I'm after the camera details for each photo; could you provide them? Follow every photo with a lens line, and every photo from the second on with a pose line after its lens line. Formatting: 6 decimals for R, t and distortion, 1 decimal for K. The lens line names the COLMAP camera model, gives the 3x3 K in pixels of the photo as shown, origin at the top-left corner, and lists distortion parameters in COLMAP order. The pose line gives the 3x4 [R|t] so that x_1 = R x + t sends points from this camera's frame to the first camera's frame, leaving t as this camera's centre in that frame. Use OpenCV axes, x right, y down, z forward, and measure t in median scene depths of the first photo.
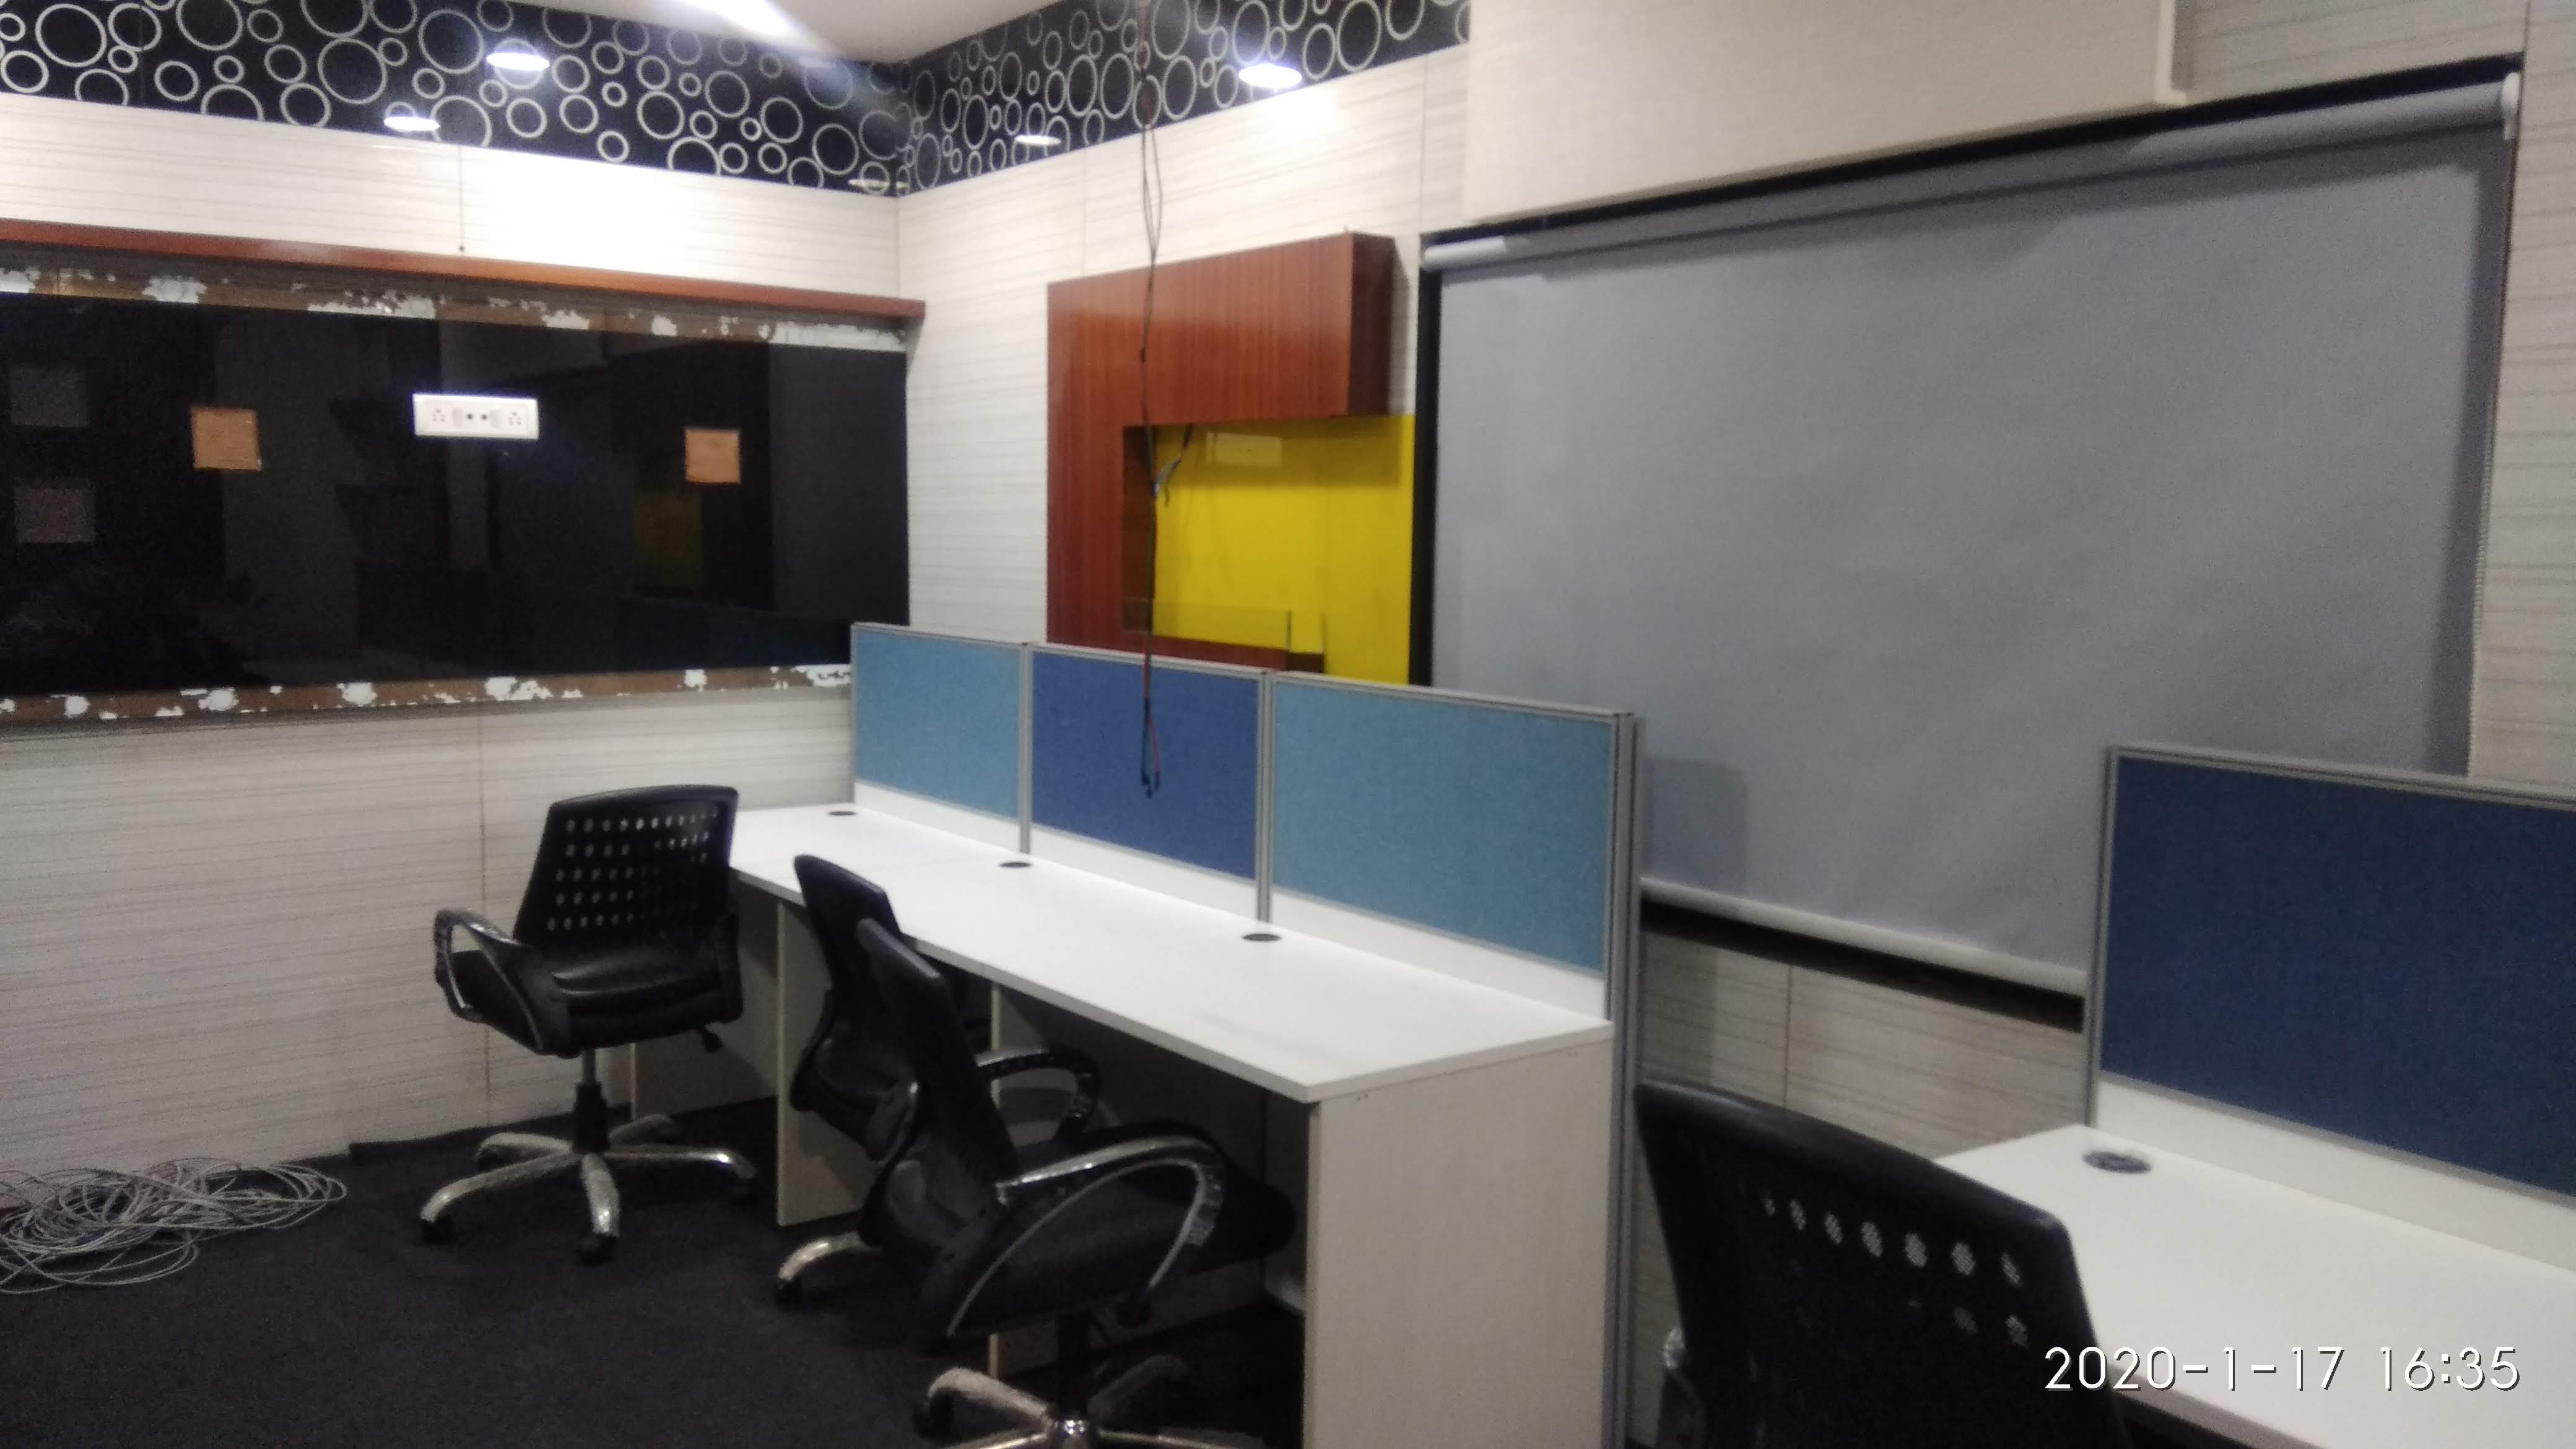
lens RADIAL K [[1986.1, 0, 1298.3], [0, 1986.1, 728.3], [0, 0, 1]] dist [0.099271, -0.147095]
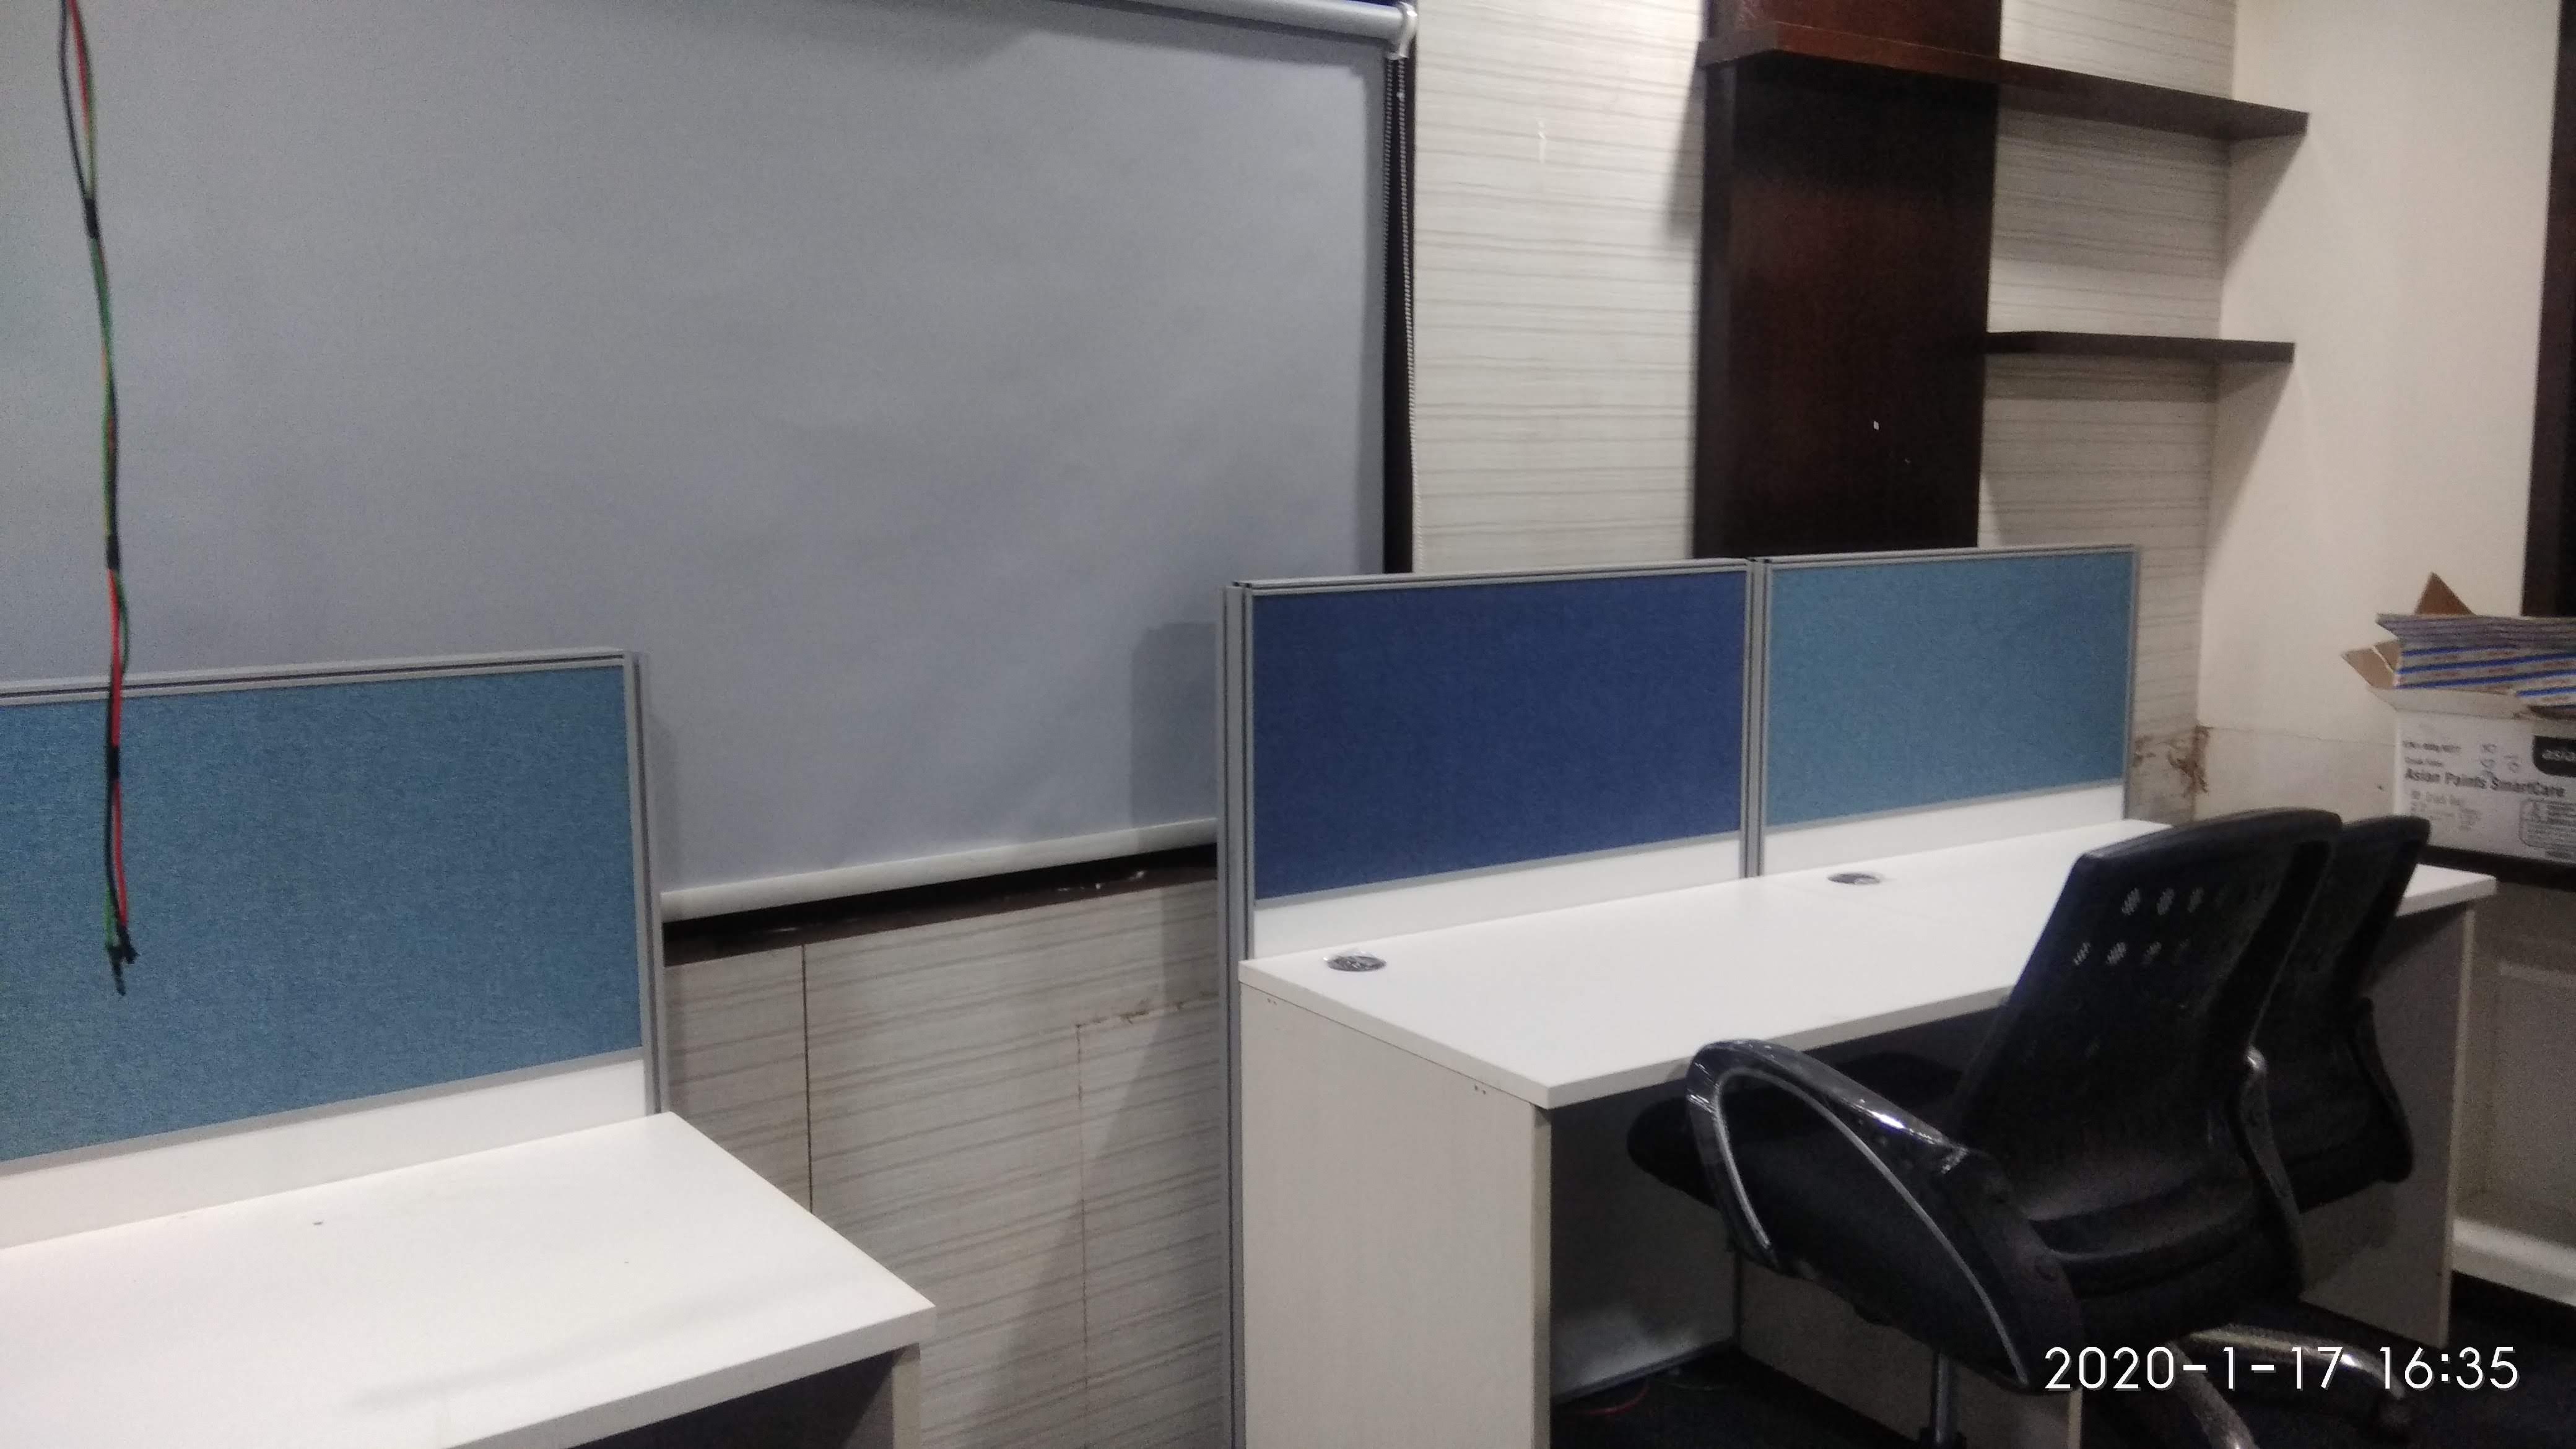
lens RADIAL K [[1986.1, 0, 1298.3], [0, 1986.1, 728.3], [0, 0, 1]] dist [0.099271, -0.147095]
pose [[0.025401, -0.156641, 0.987329, -0.380696], [0.115279, 0.981518, 0.152753, -0.045787], [-0.993008, 0.109938, 0.042989, 0.586021]]
